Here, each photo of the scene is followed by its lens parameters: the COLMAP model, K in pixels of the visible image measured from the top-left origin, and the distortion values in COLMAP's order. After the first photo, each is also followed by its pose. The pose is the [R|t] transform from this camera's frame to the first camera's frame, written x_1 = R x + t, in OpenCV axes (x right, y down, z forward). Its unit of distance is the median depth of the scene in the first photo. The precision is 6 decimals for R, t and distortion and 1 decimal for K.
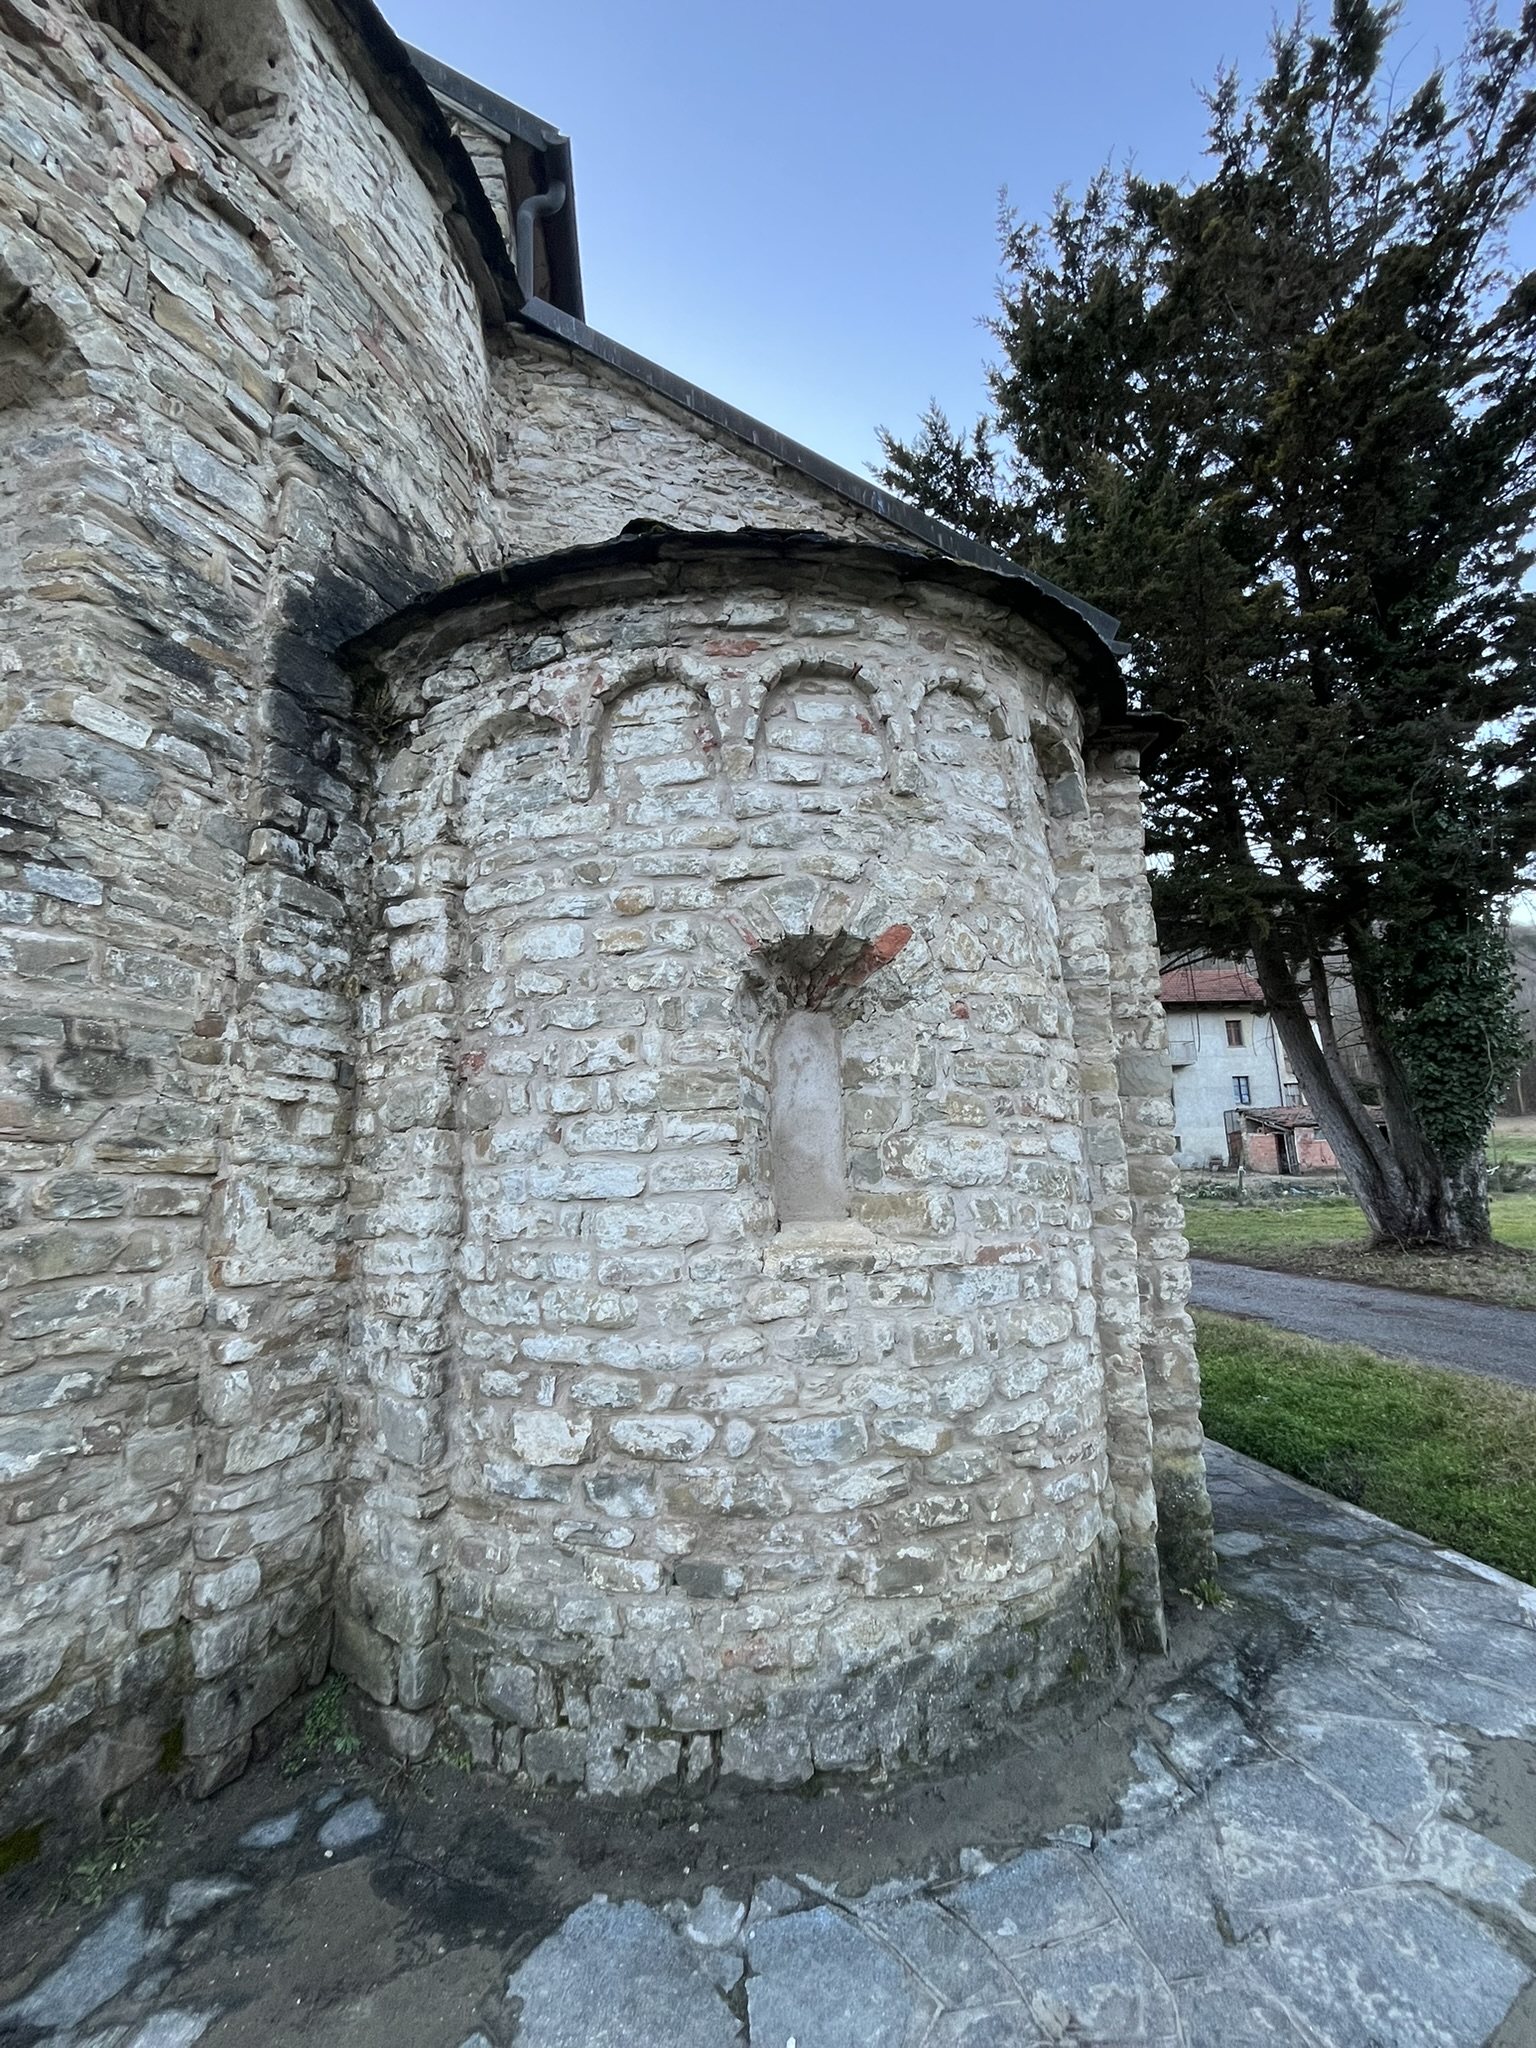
lens RADIAL K [[889.8, 0, 770.4], [0, 889.8, 1019.8], [0, 0, 1]] dist [-0.003129, 0.000083]
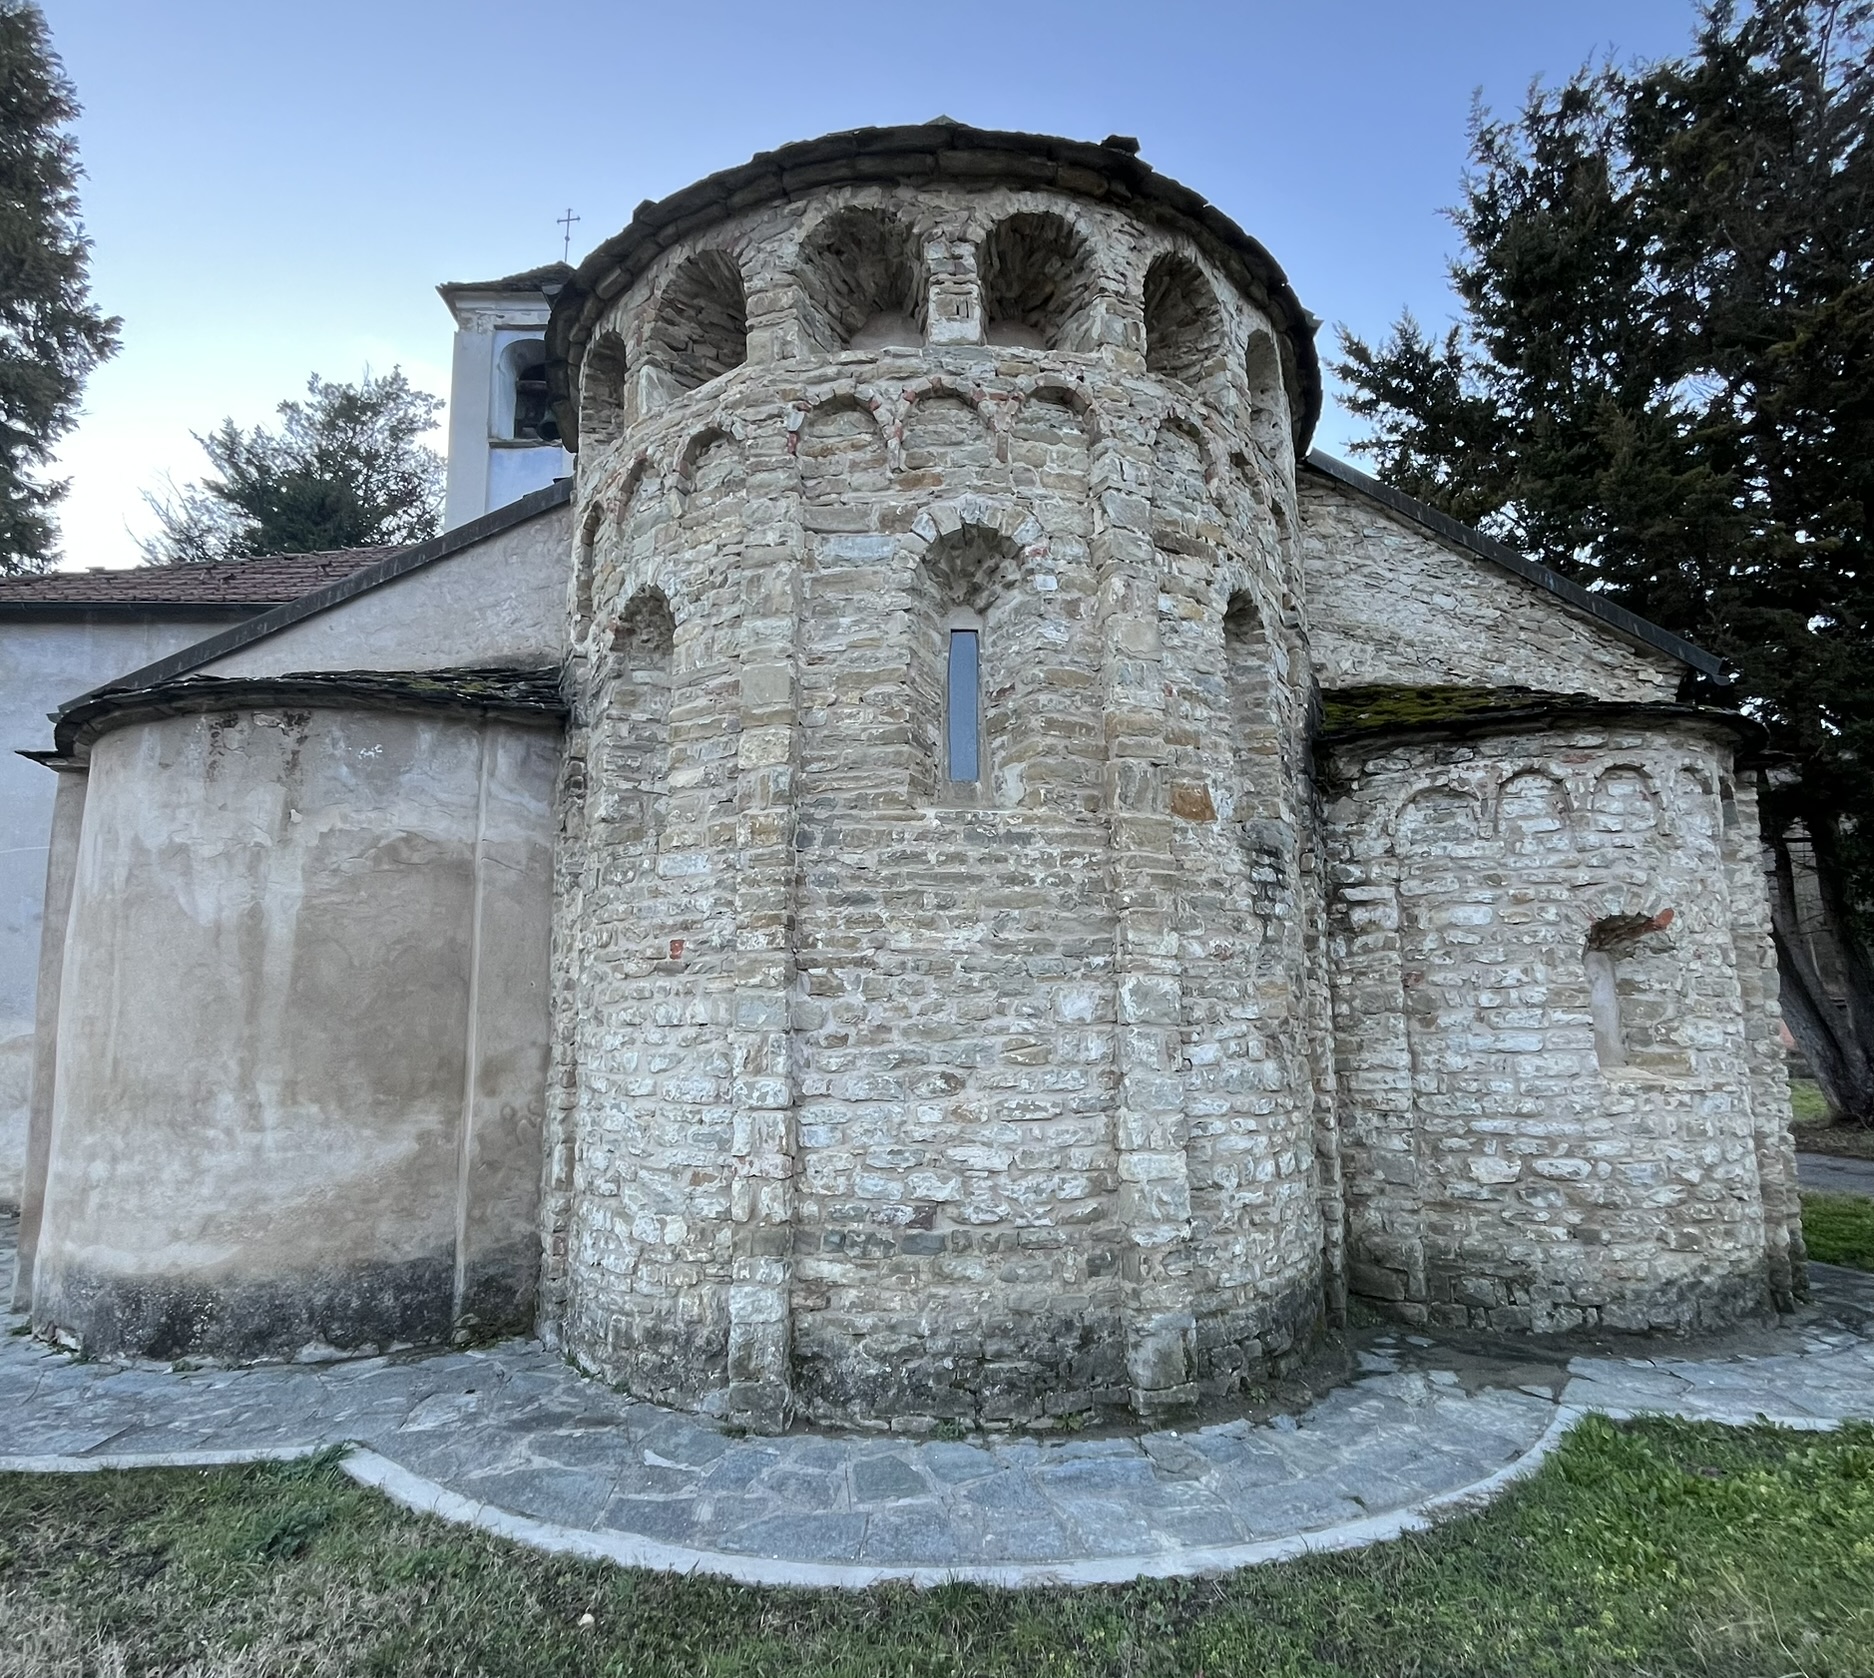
lens RADIAL K [[1009.2, 0, 946.0], [0, 1009.2, 907.6], [0, 0, 1]] dist [-0.004260, 0.000794]
pose [[0.995763, 0.010495, -0.091358, -1.139865], [-0.006992, 0.999231, 0.038578, -0.176546], [0.091693, -0.037776, 0.995071, -1.202072]]
